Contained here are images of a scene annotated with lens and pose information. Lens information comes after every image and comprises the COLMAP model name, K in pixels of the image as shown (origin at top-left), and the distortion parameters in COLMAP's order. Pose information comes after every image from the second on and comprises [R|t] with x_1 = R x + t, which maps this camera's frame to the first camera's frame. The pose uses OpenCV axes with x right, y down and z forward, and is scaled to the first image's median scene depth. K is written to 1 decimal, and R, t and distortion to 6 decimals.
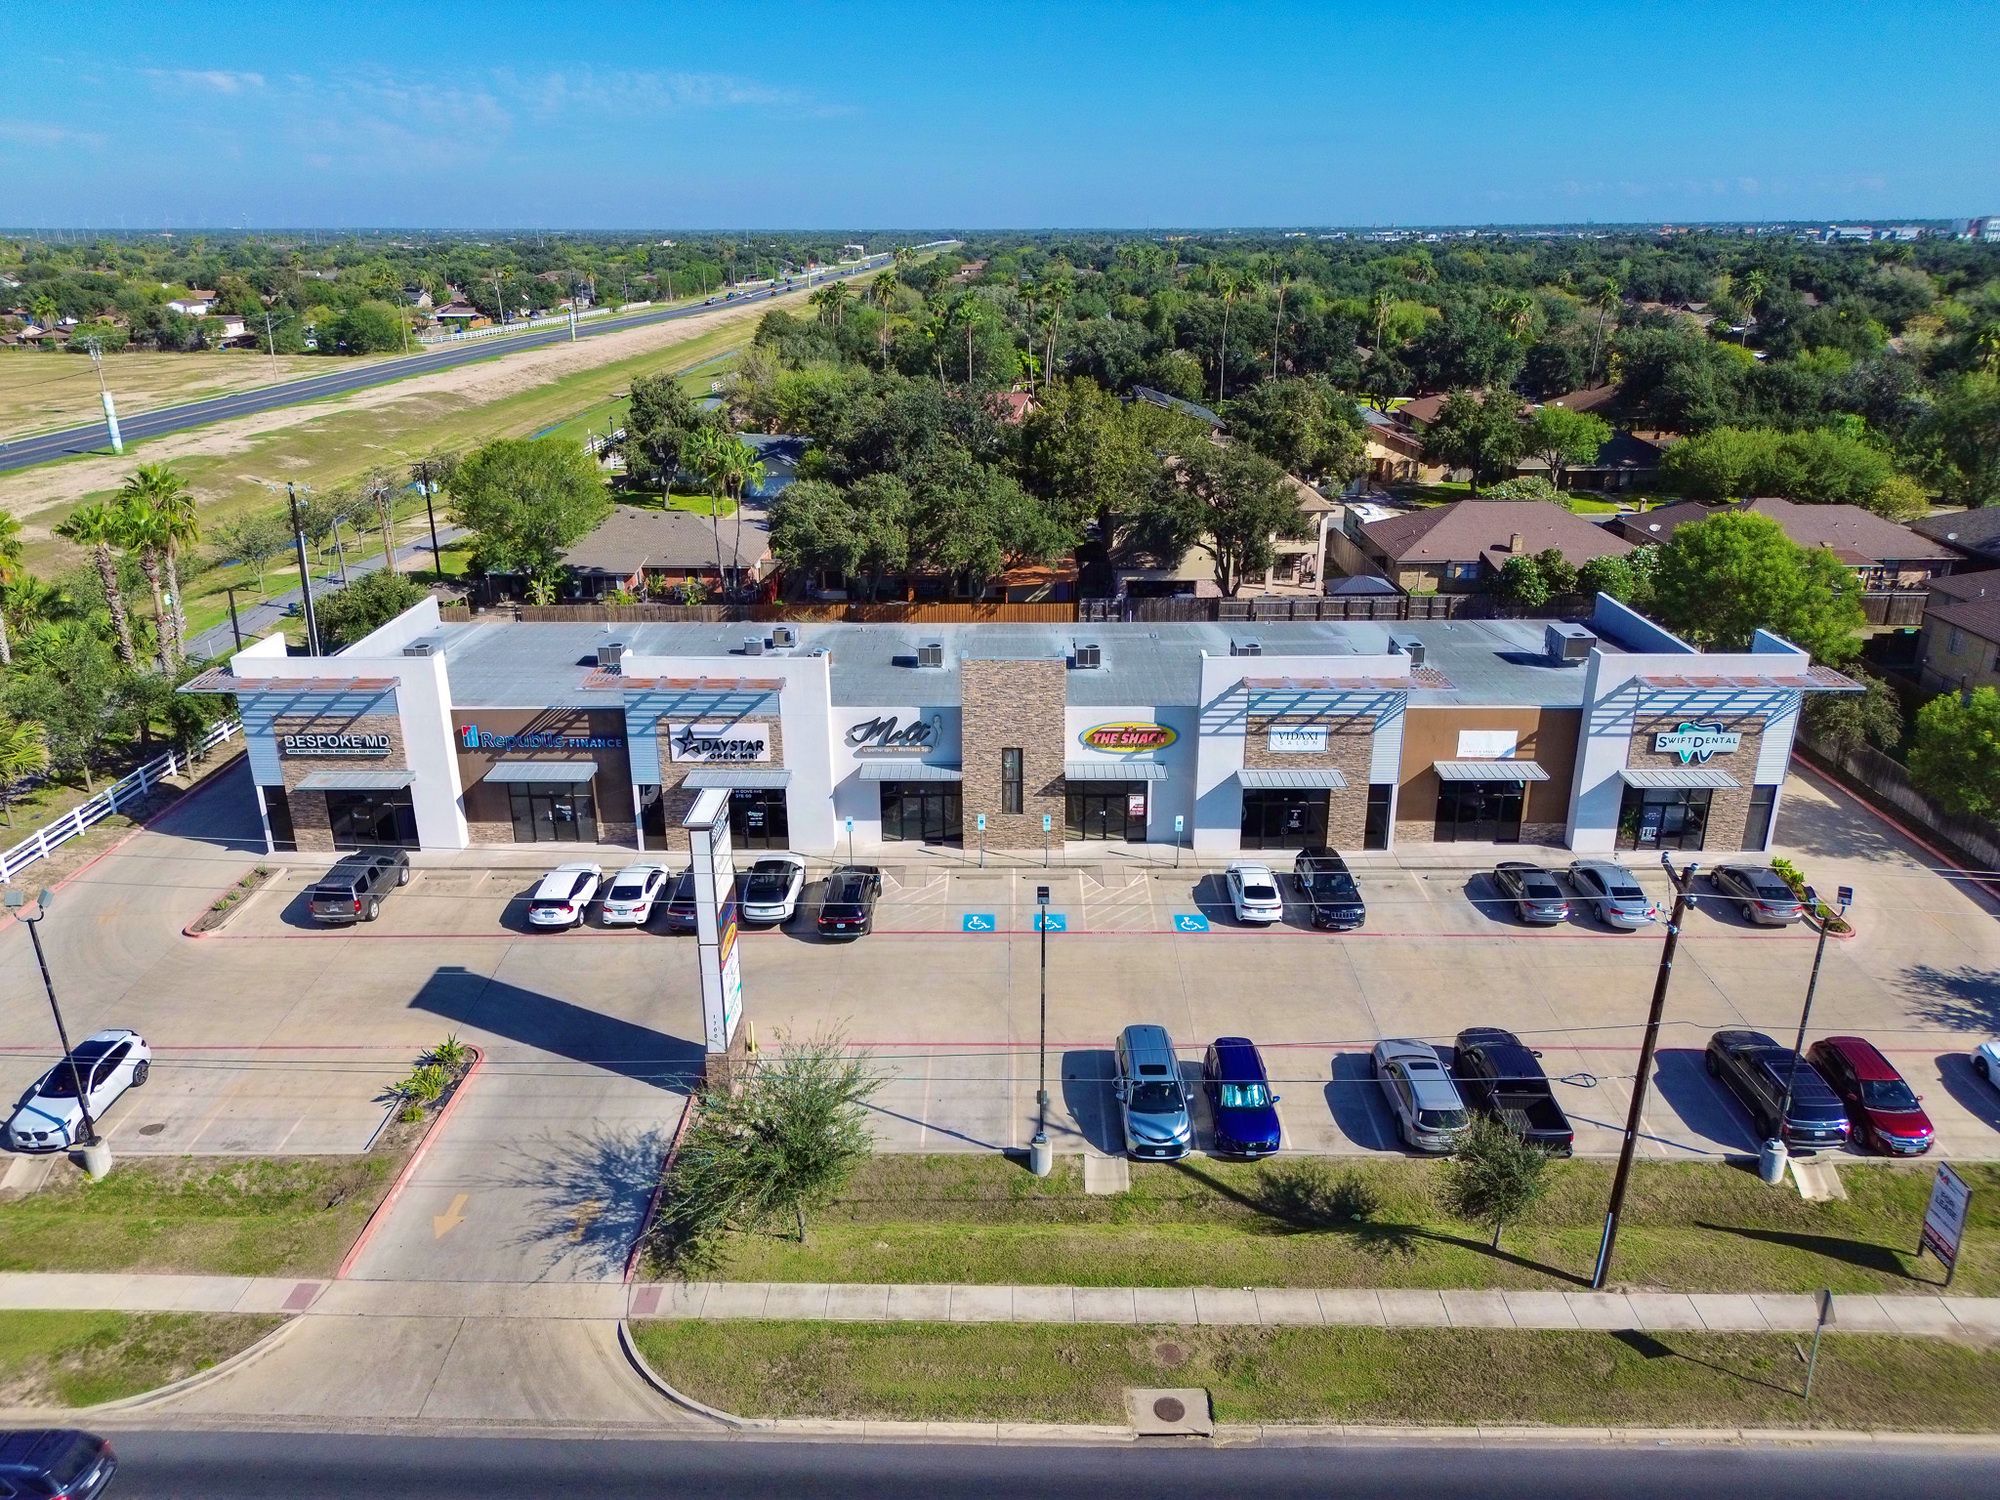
lens RADIAL K [[1395.6, 0, 1000.0], [0, 1395.6, 750.0], [0, 0, 1]] dist [0.079839, -0.098331]
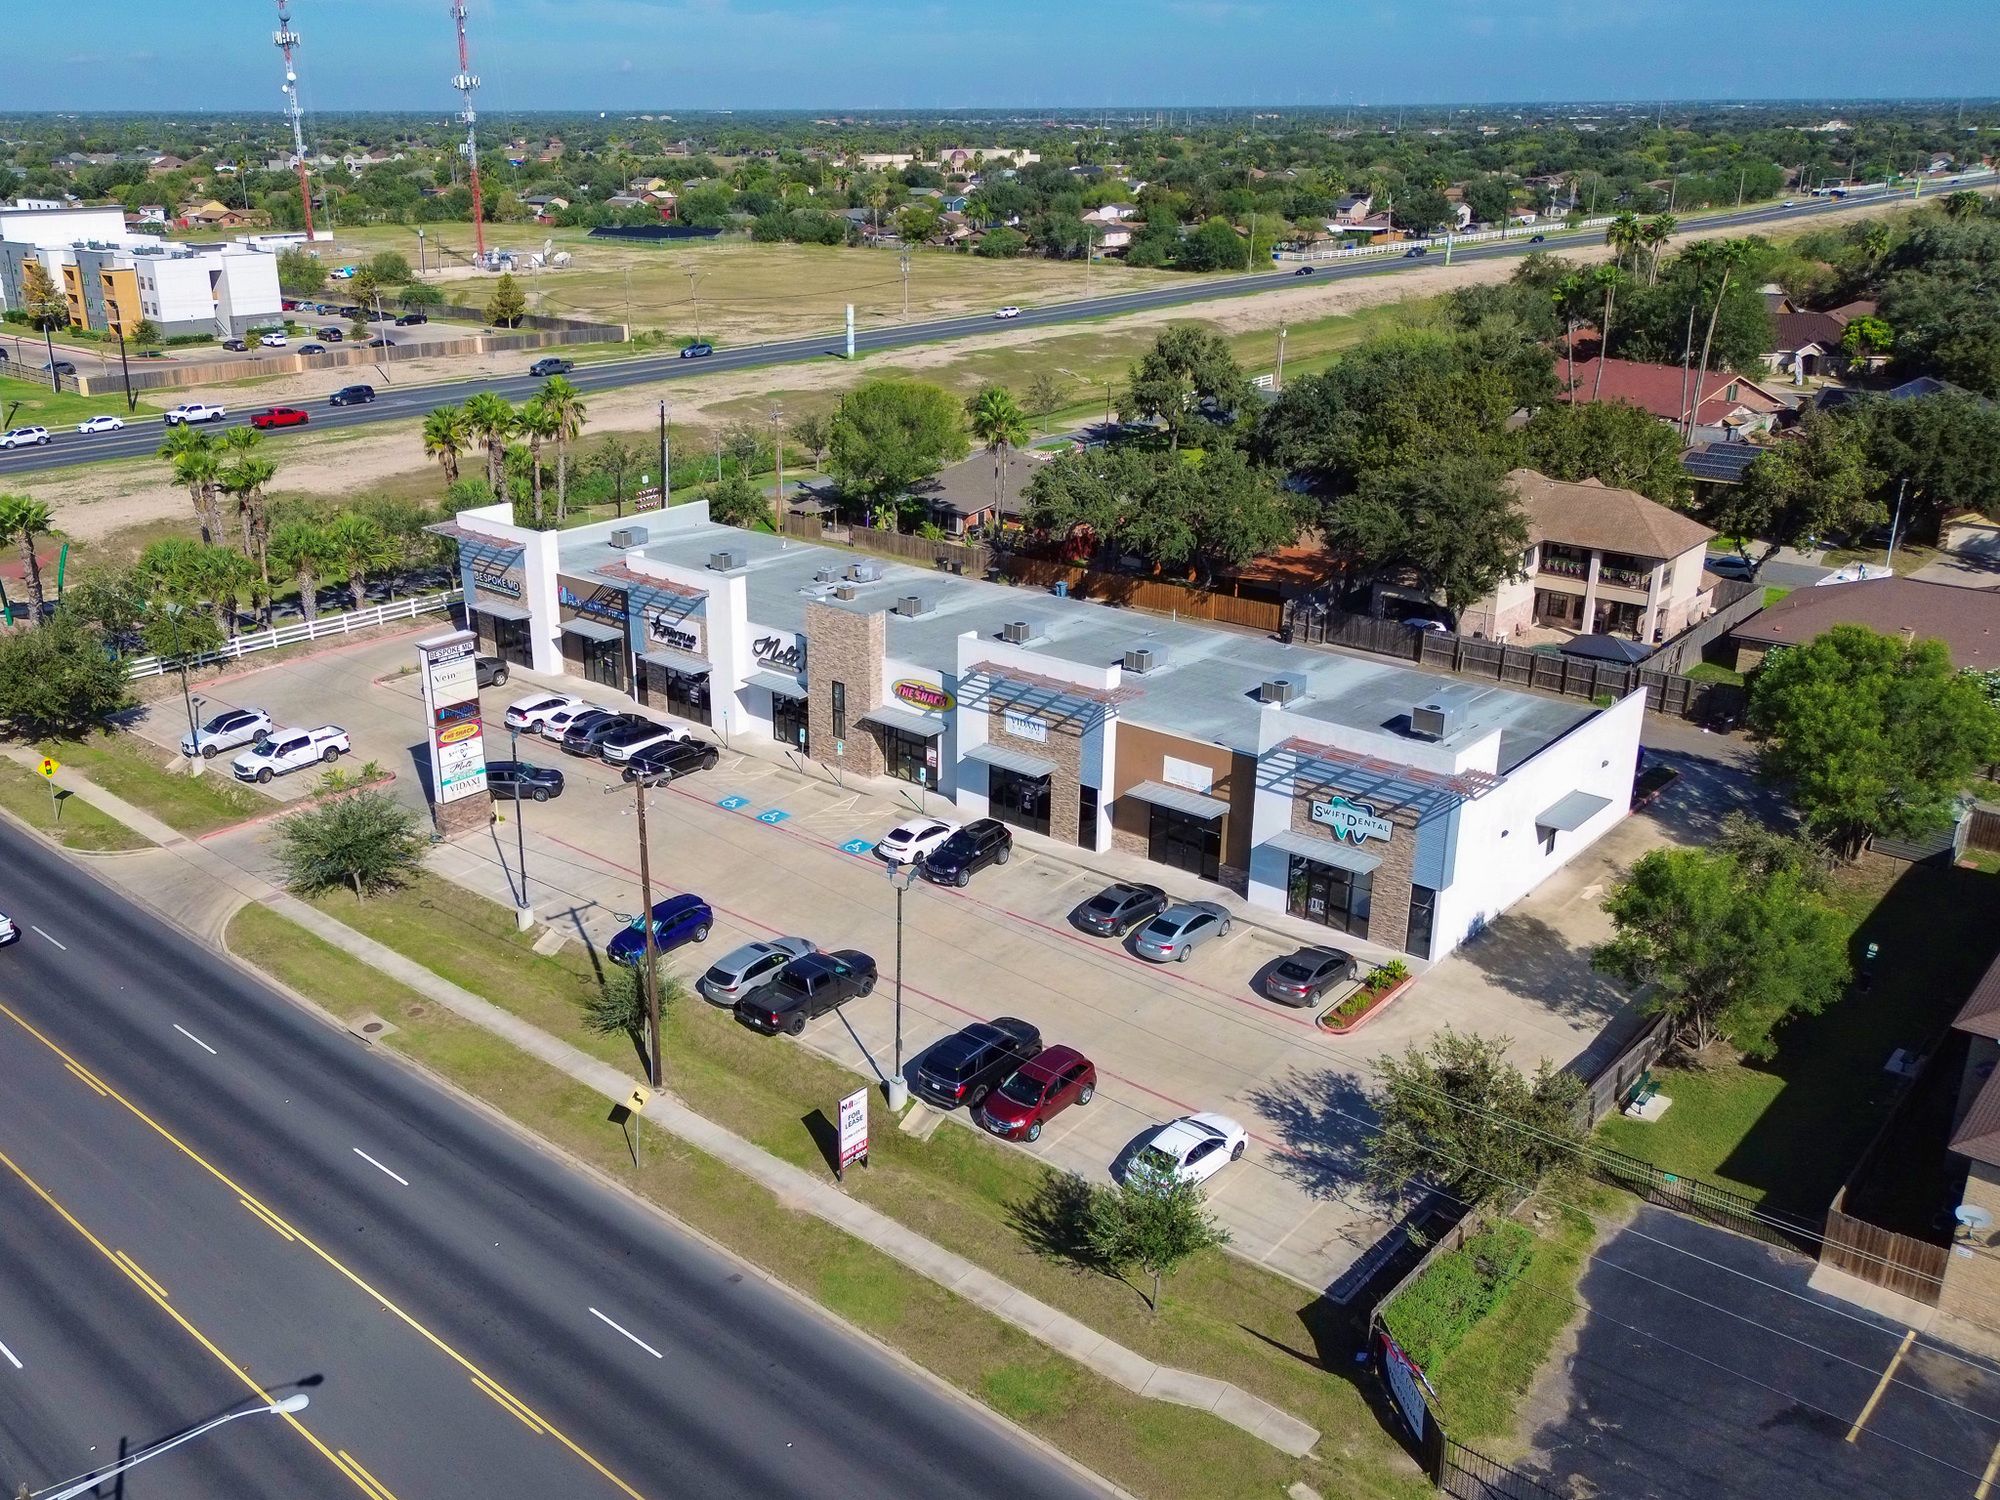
lens RADIAL K [[1709.0, 0, 894.4], [0, 1709.0, 749.5], [0, 0, 1]] dist [0.109066, -0.000521]
pose [[0.749383, 0.229657, -0.621034, 0.967395], [-0.226839, 0.970211, 0.085062, -0.080777], [0.622069, 0.077131, 0.779154, -0.108760]]
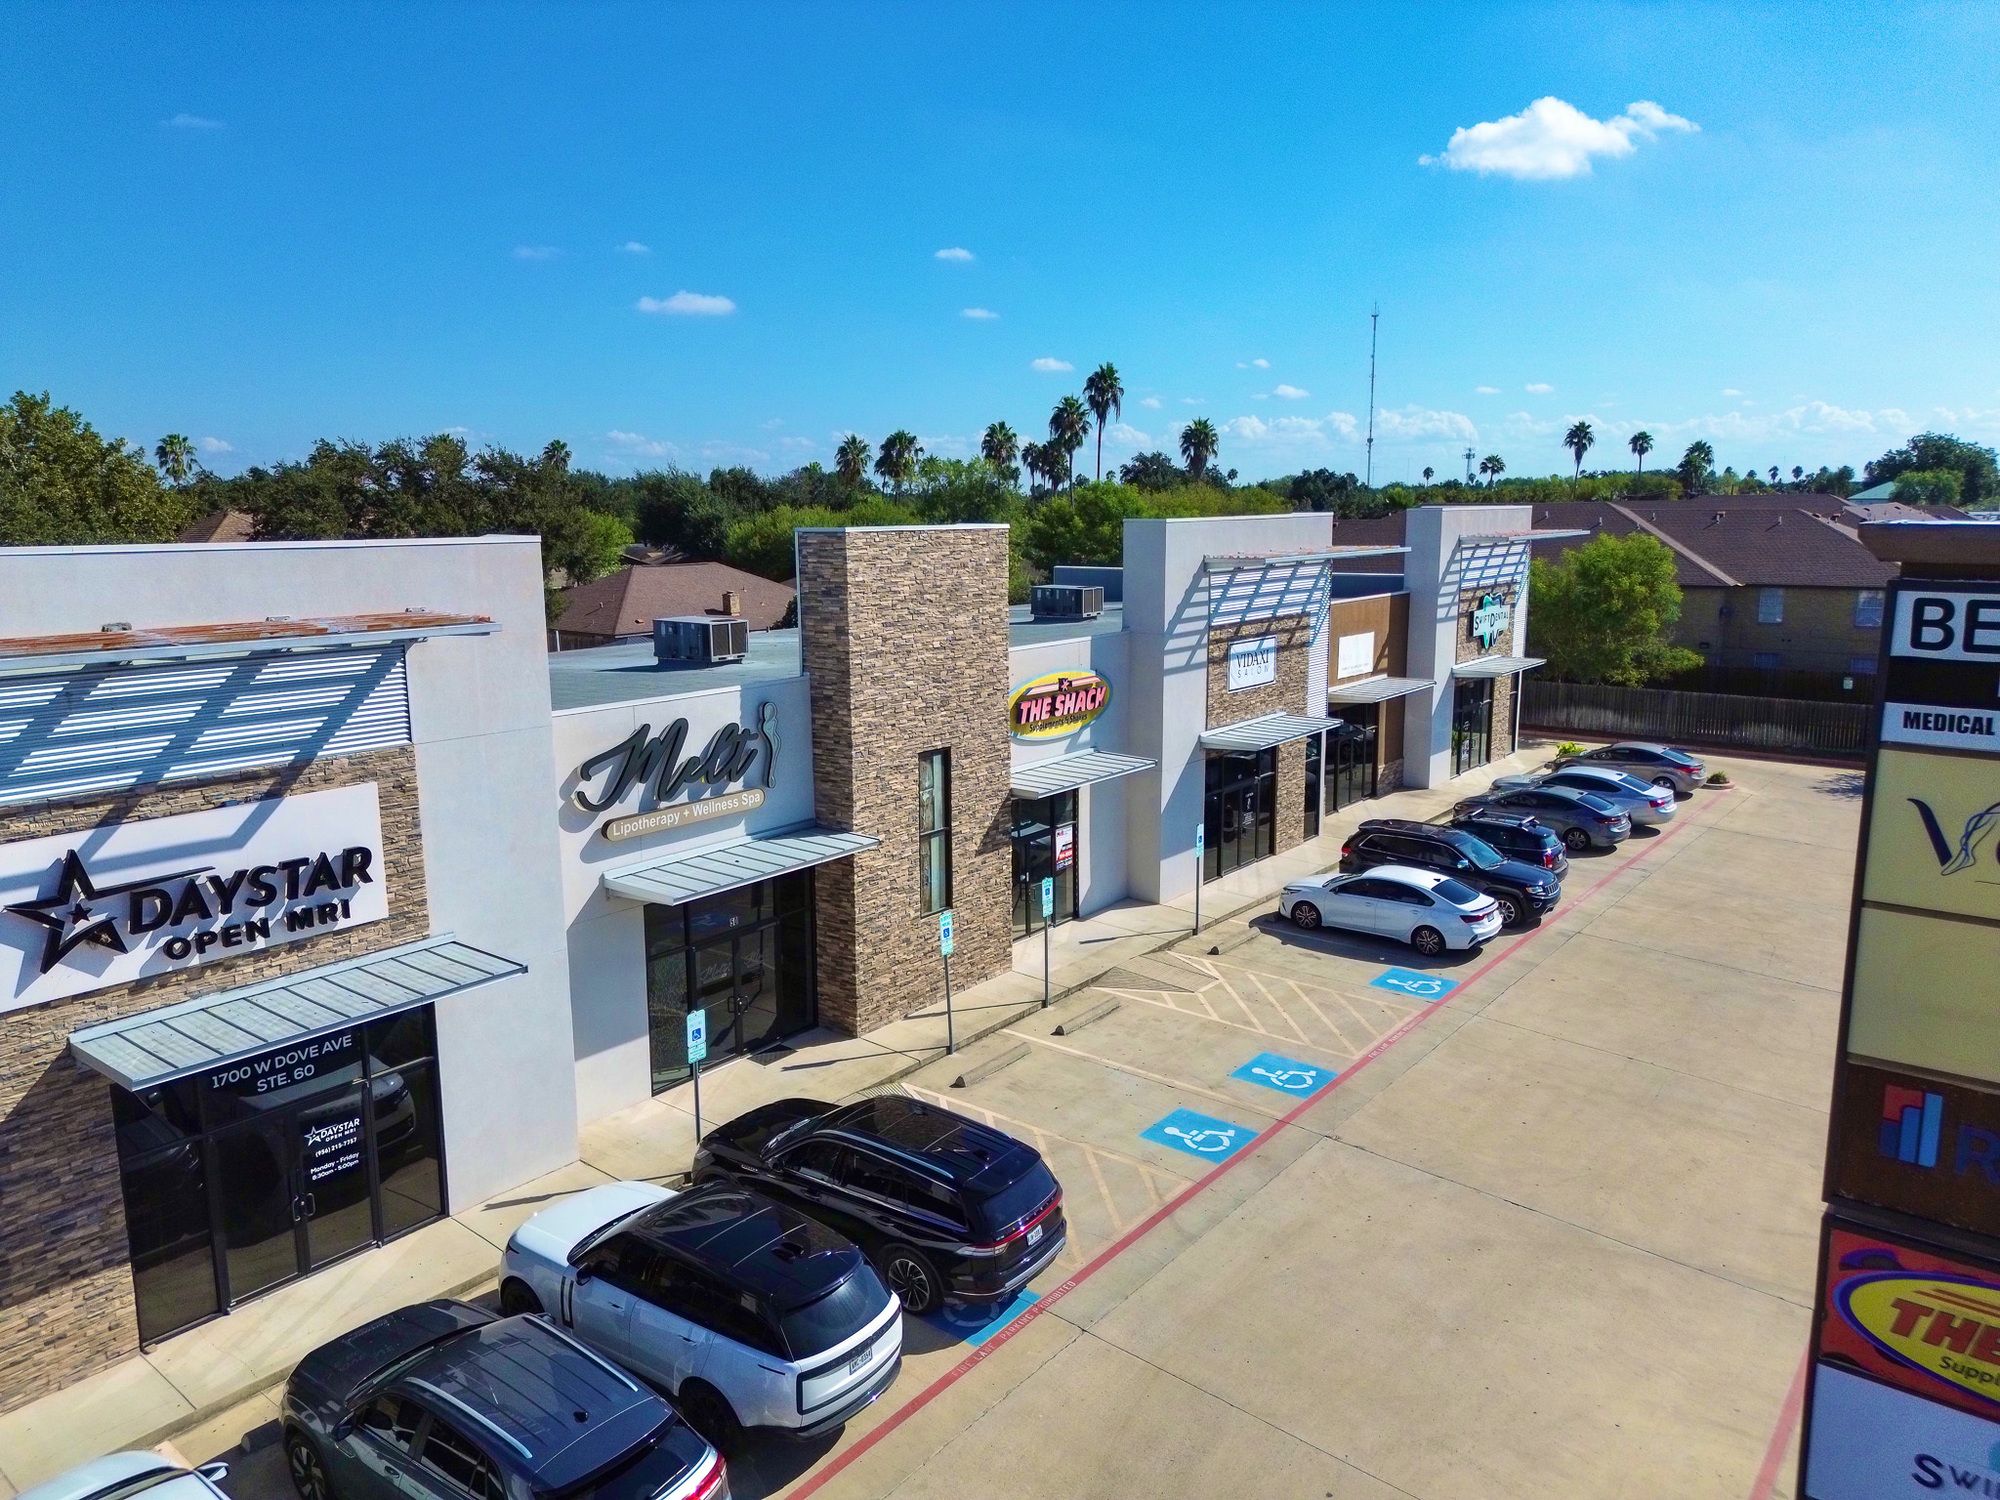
lens RADIAL K [[1395.6, 0, 1000.0], [0, 1395.6, 750.0], [0, 0, 1]] dist [0.079839, -0.098331]
pose [[0.613418, -0.141717, 0.776939, -0.308331], [0.278698, 0.959321, -0.045057, 0.023205], [-0.738949, 0.244170, 0.627961, 0.716109]]
